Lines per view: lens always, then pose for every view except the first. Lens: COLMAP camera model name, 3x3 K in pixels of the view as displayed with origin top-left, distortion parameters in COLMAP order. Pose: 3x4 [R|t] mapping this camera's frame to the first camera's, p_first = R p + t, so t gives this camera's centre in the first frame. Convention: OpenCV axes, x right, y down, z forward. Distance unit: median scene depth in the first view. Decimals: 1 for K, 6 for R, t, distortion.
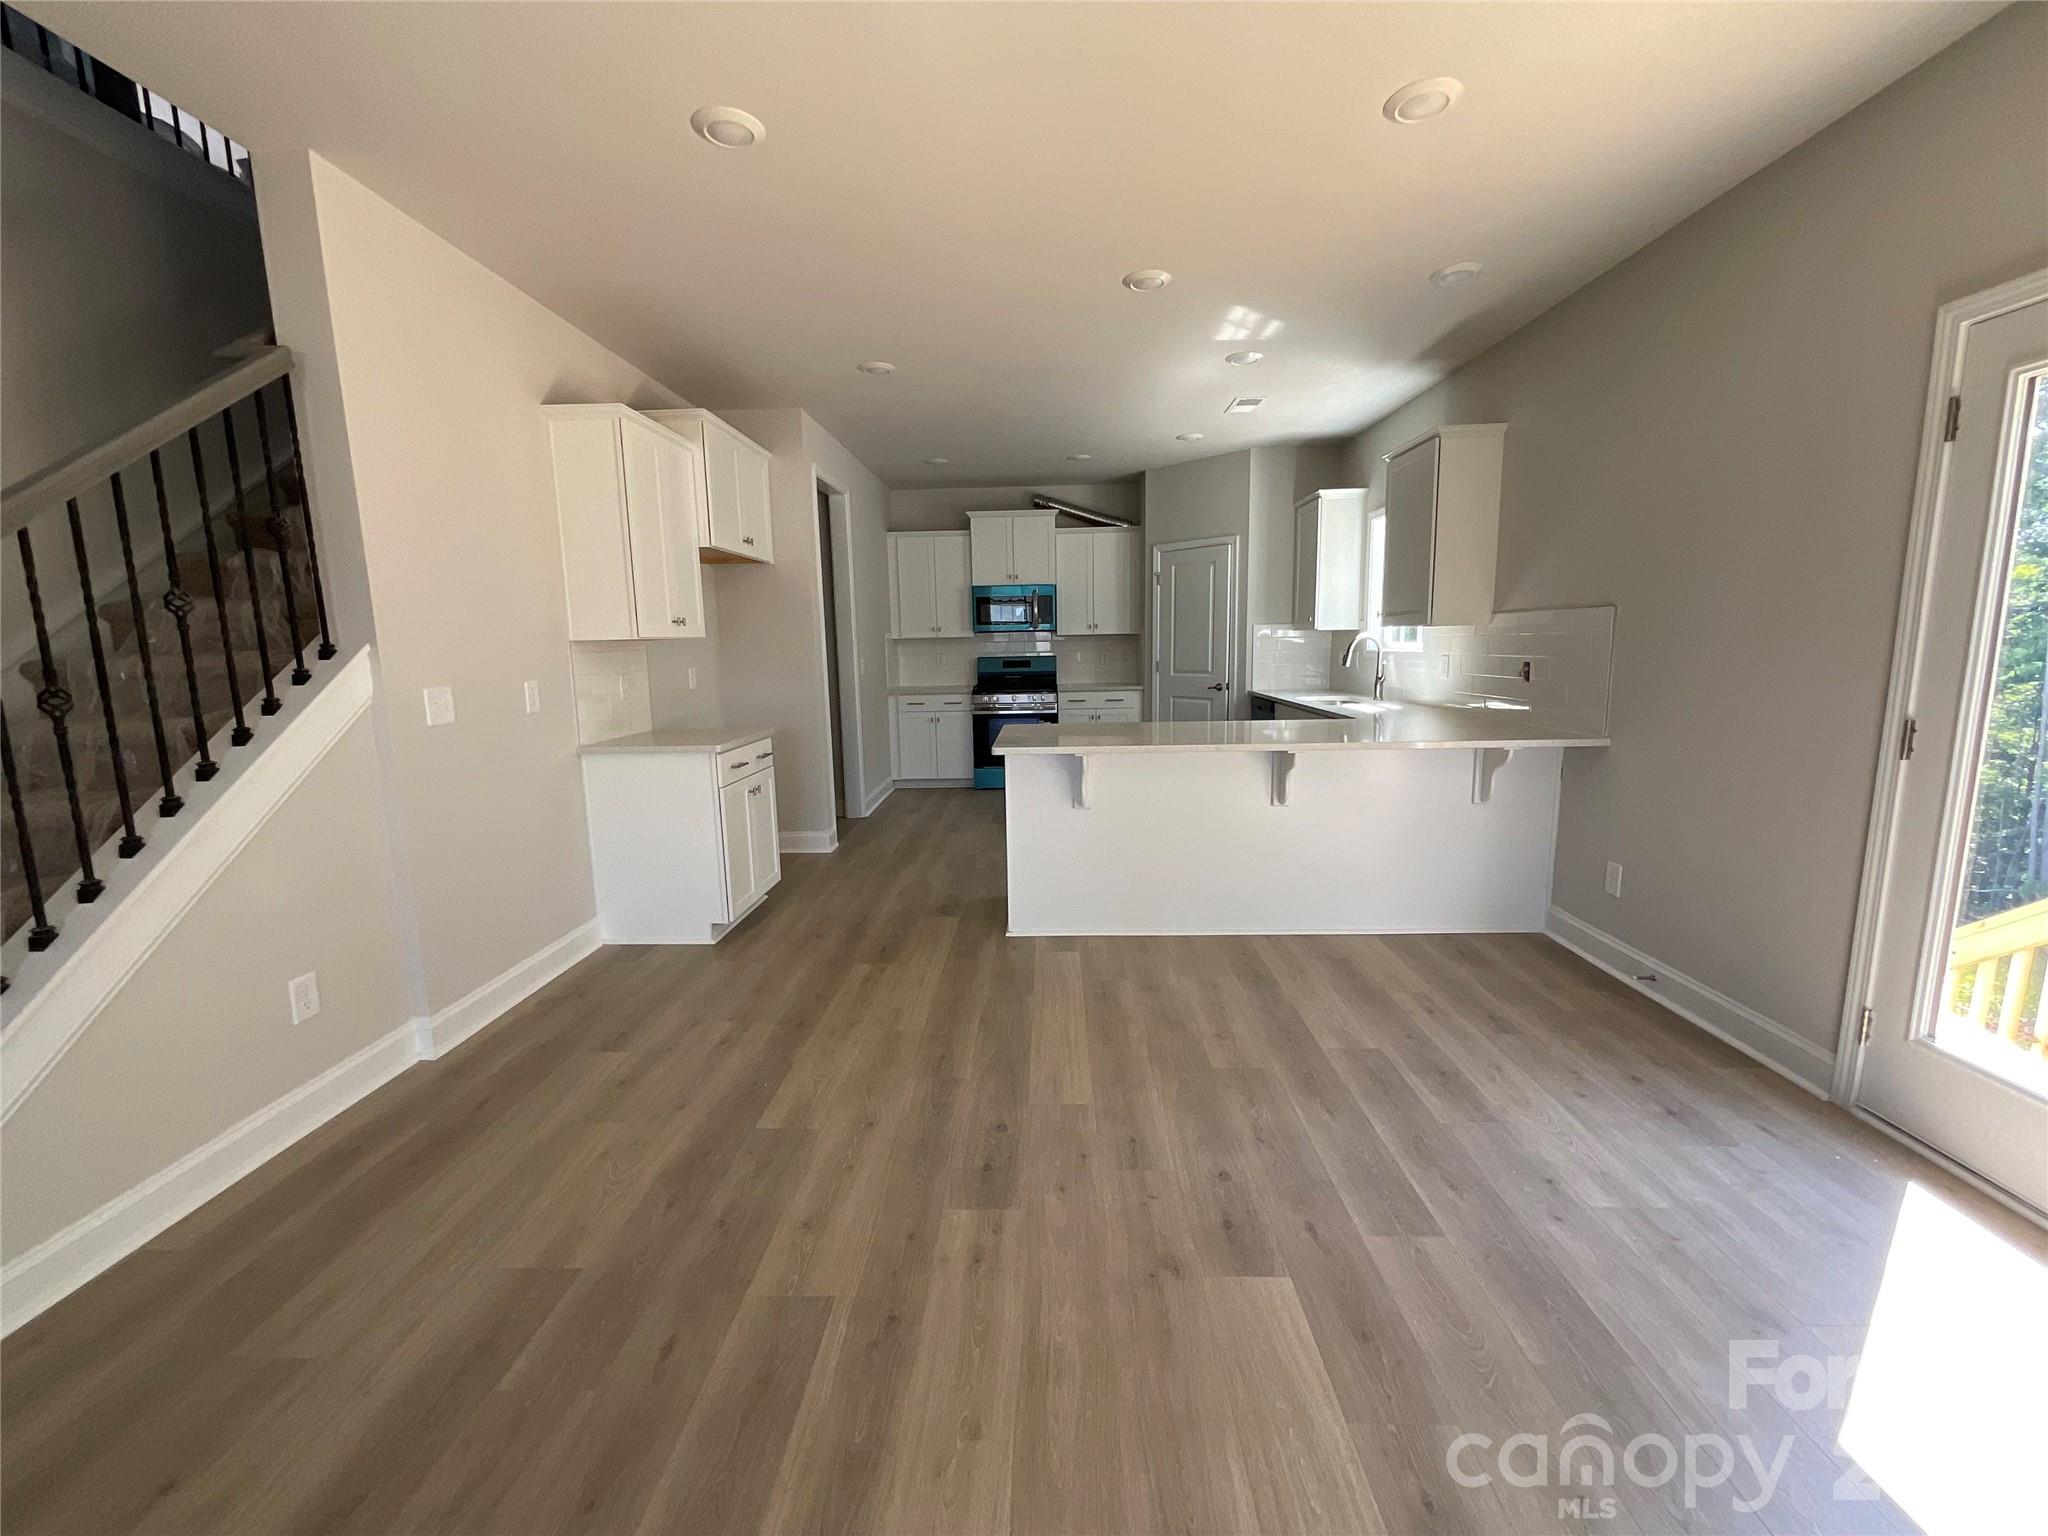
lens RADIAL K [[835.9, 0, 1019.6], [0, 835.9, 766.2], [0, 0, 1]] dist [-0.001935, -0.000227]
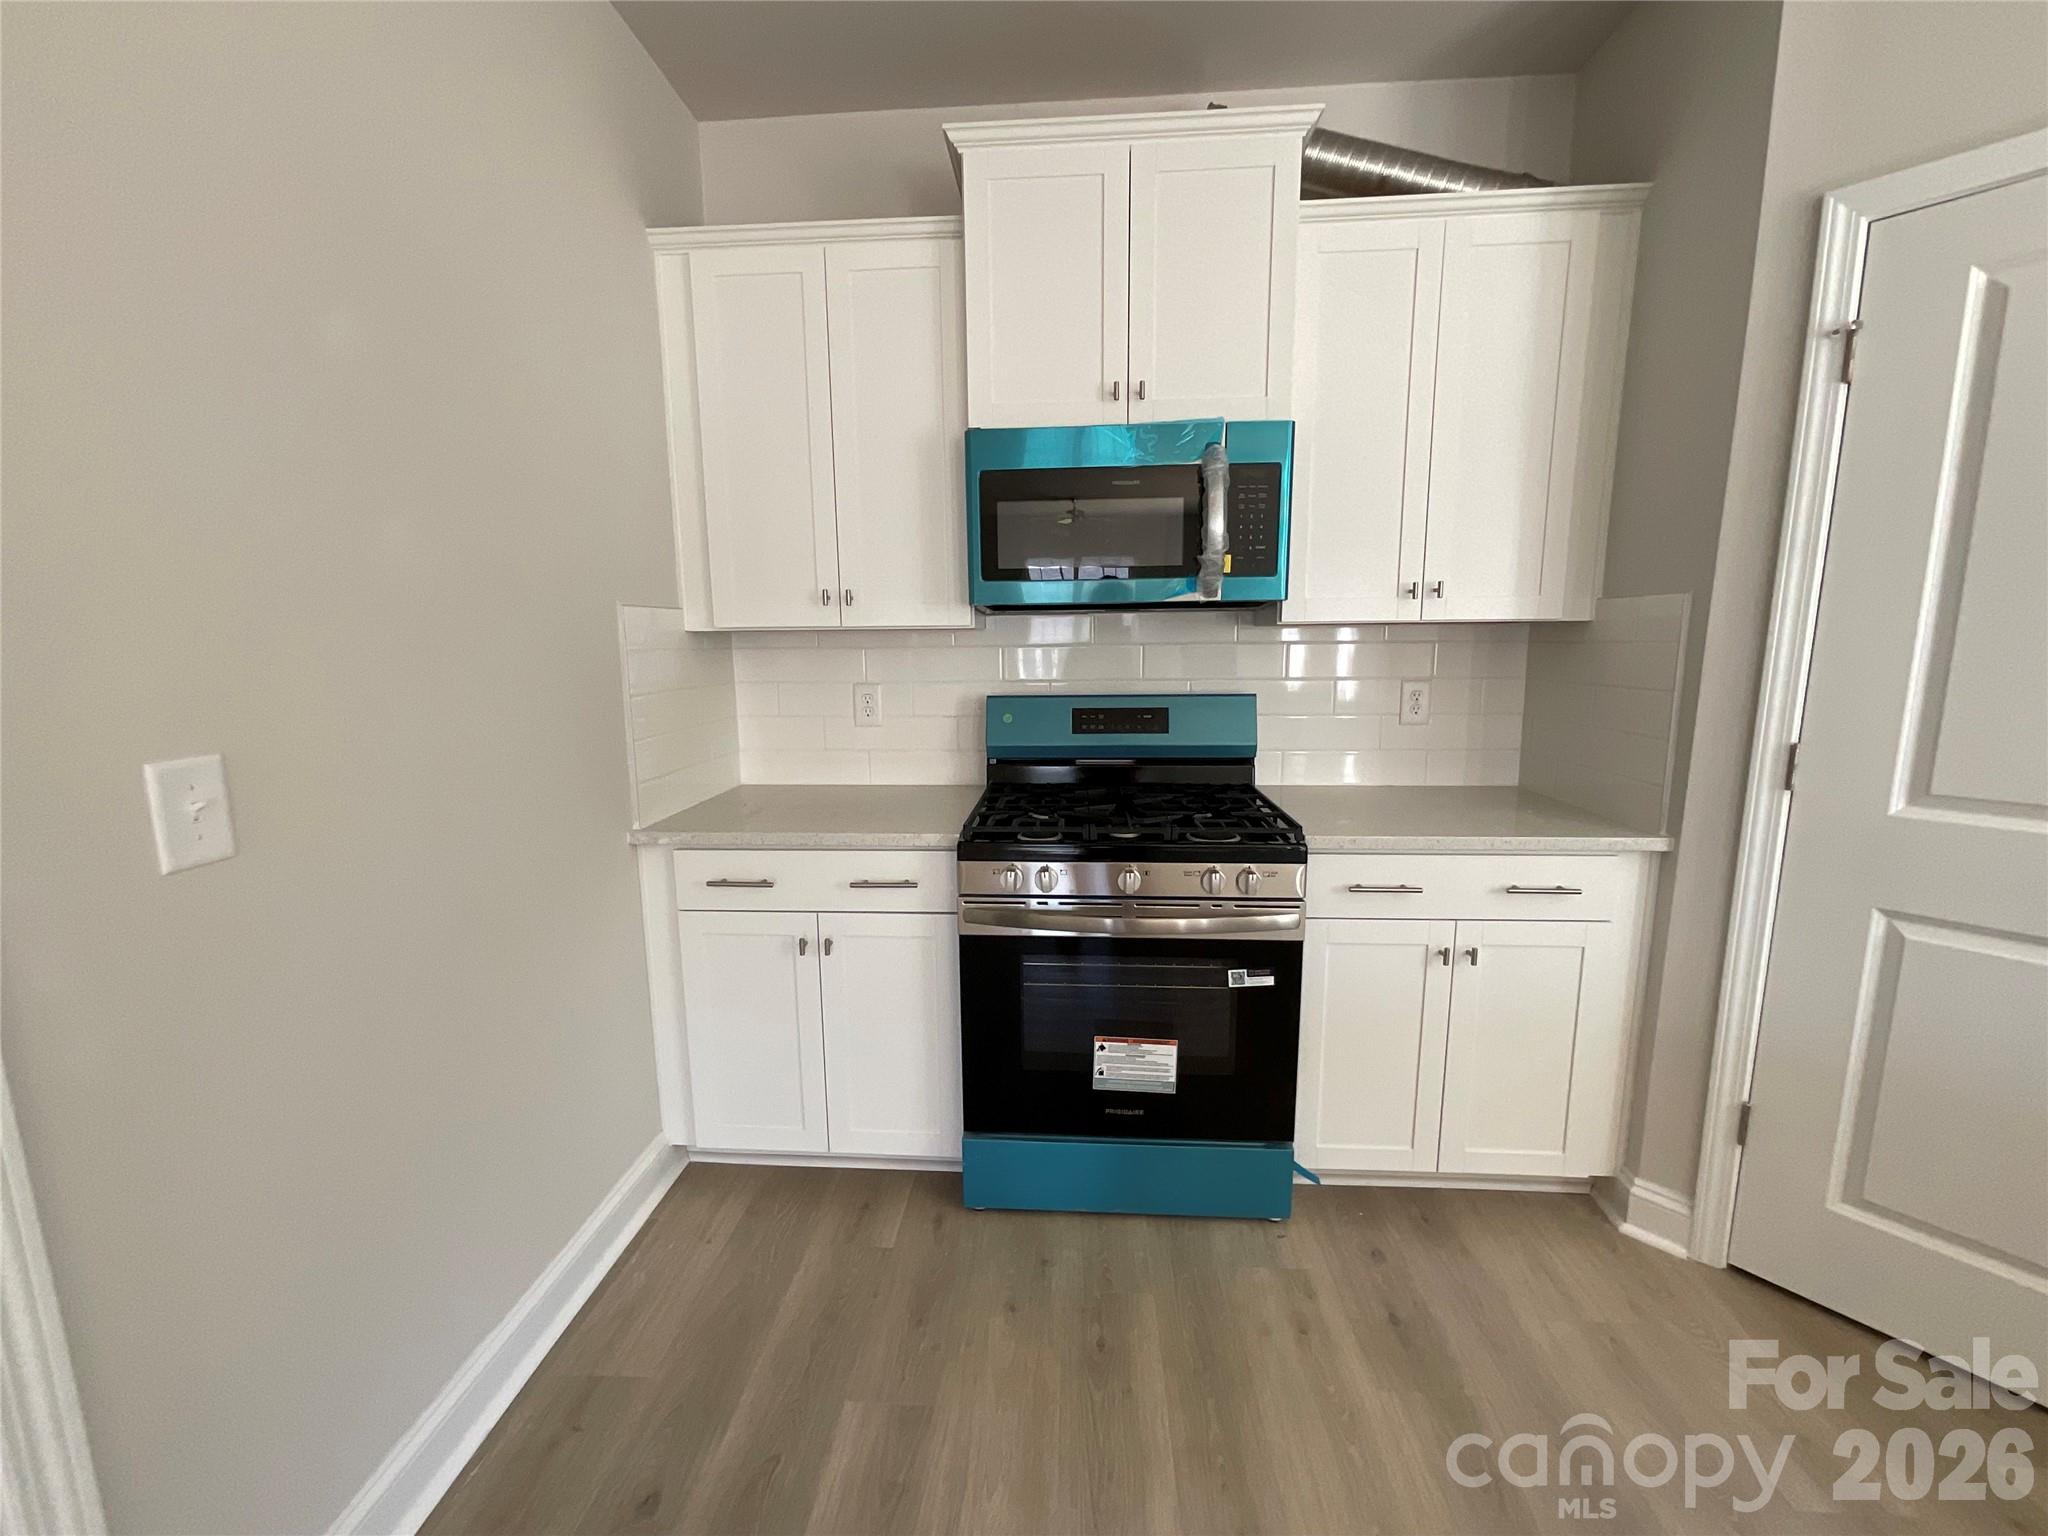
lens RADIAL K [[835.9, 0, 1024.7], [0, 835.9, 773.1], [0, 0, 1]] dist [-0.001935, -0.000227]
pose [[0.999747, 0.012465, -0.018725, -0.032196], [-0.012362, 0.999908, 0.005628, -0.109344], [0.018793, -0.005395, 0.999809, 0.733863]]
